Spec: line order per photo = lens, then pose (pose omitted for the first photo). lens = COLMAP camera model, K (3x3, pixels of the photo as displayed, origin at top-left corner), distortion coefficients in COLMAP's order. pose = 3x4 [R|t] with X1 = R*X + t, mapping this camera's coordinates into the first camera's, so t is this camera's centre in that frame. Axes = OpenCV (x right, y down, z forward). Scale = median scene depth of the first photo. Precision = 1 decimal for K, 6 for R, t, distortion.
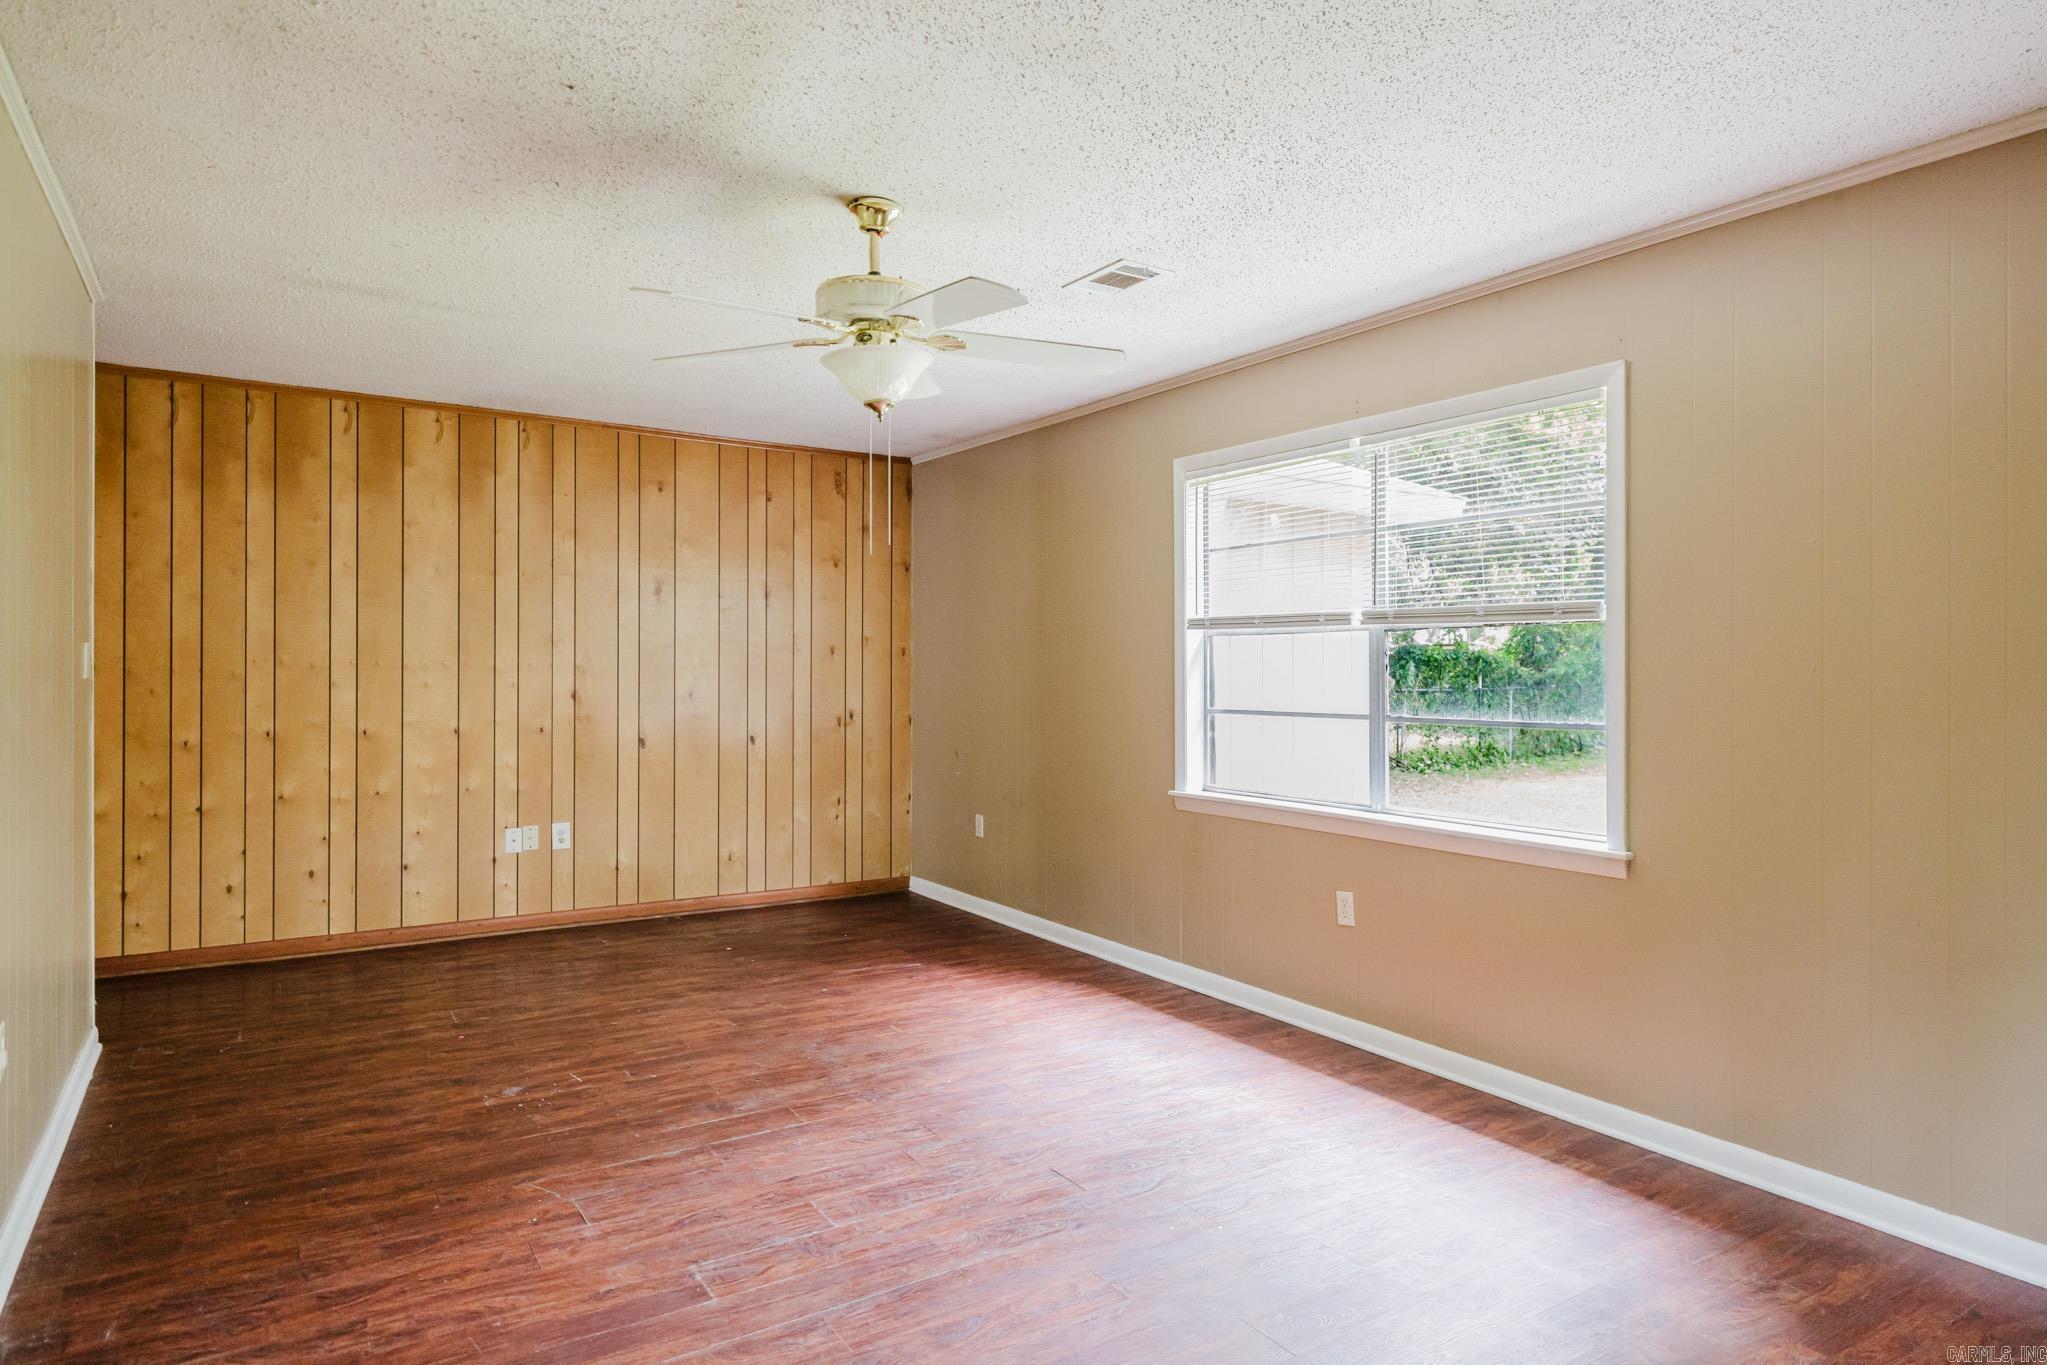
lens RADIAL K [[1224.7, 0, 1023.5], [0, 1224.7, 674.1], [0, 0, 1]] dist [0.003260, -0.000634]
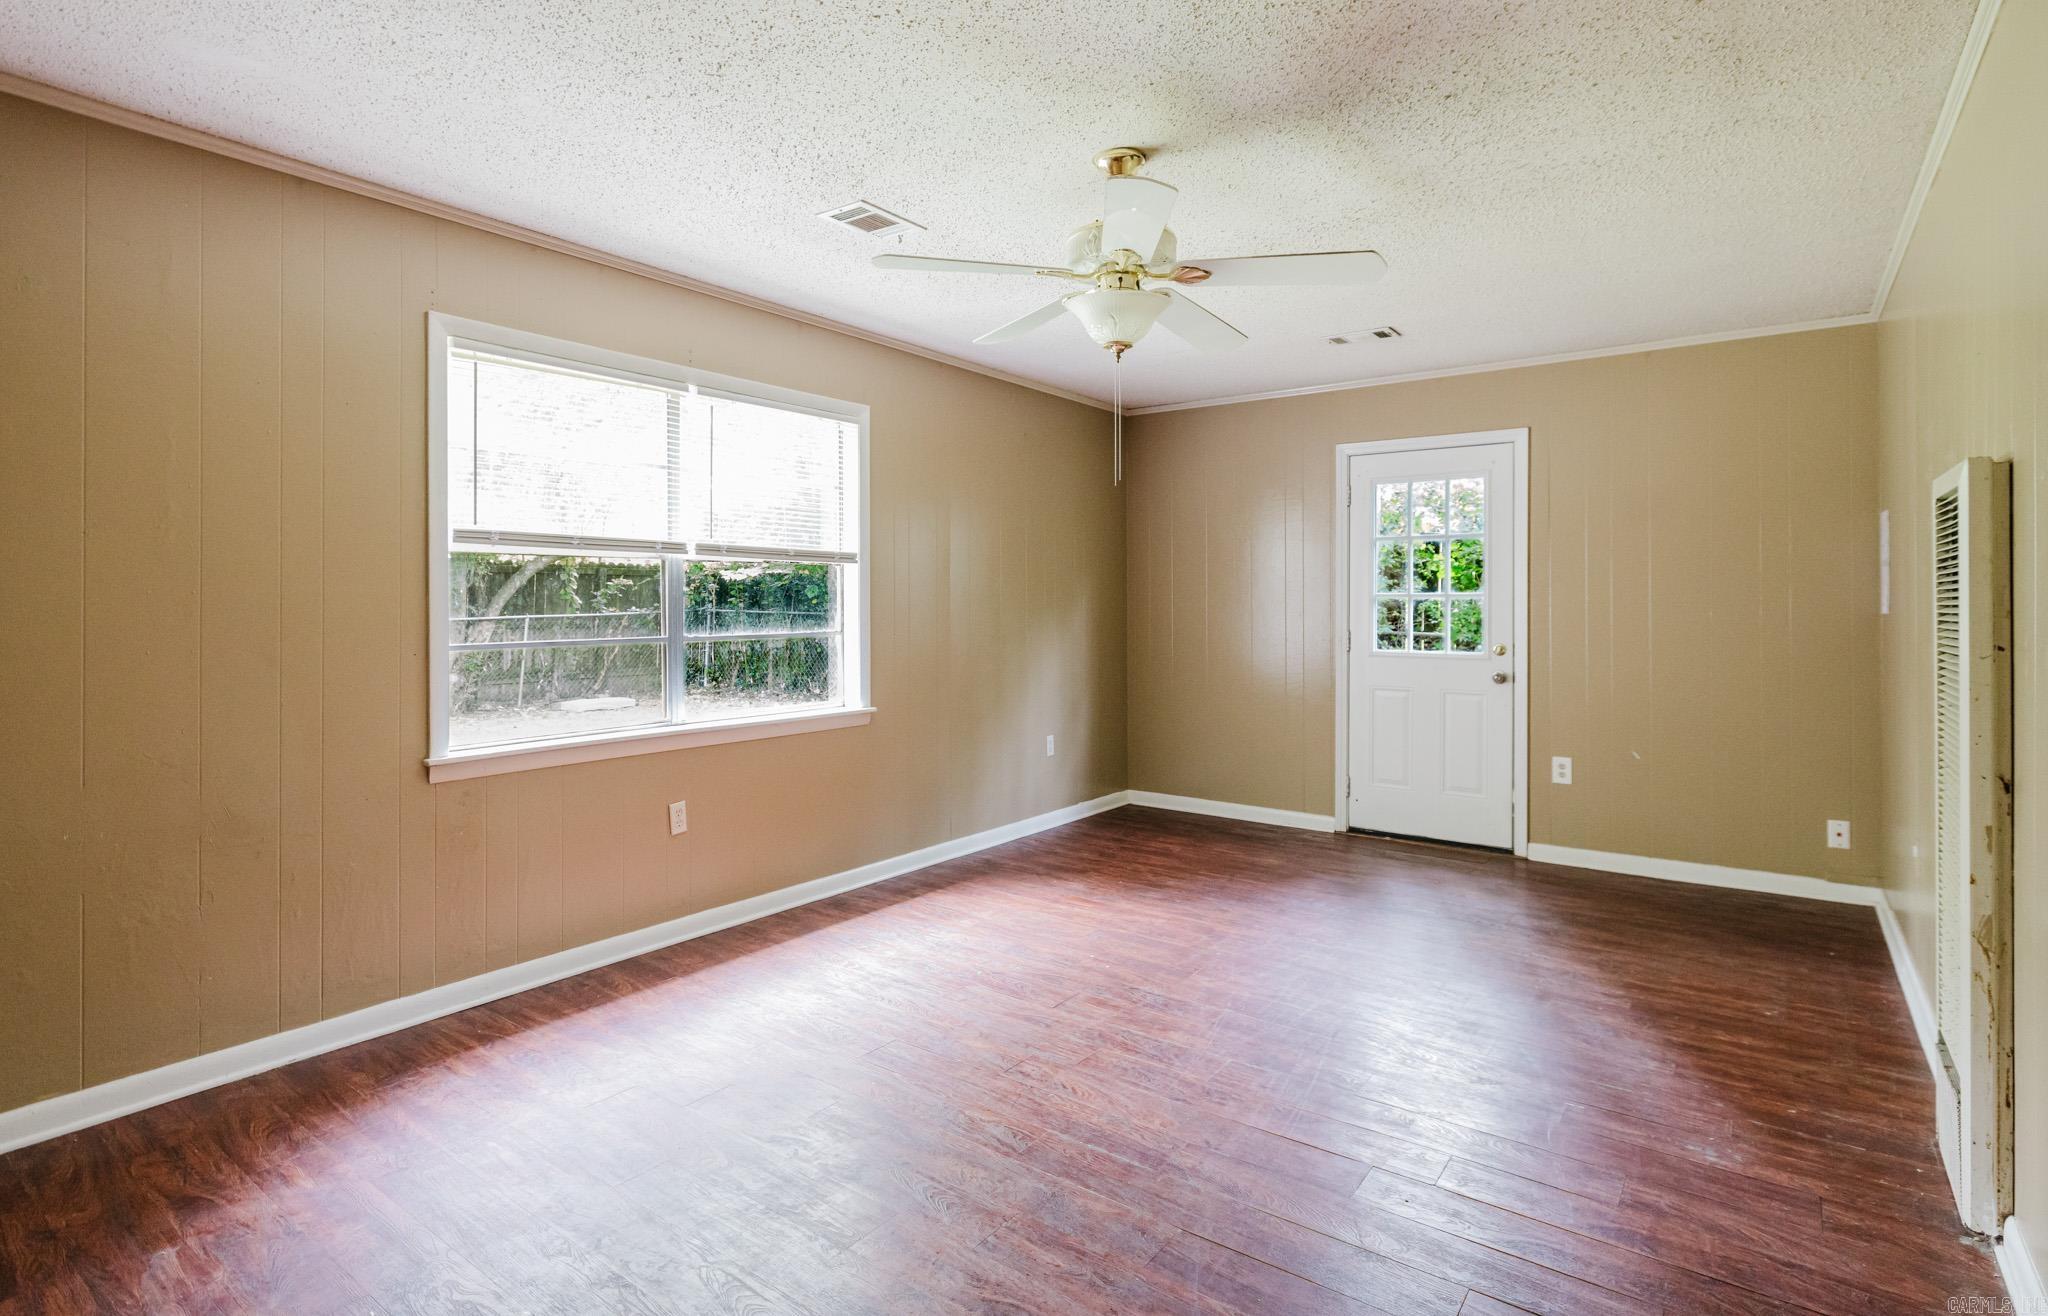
lens RADIAL K [[1023.3, 0, 1013.4], [0, 1023.3, 599.1], [0, 0, 1]] dist [-0.003176, 0.000119]
pose [[-0.362815, -0.002250, 0.931858, -0.718320], [0.000854, 0.999996, 0.002748, -0.003263], [-0.931861, 0.001793, -0.362812, 1.111519]]
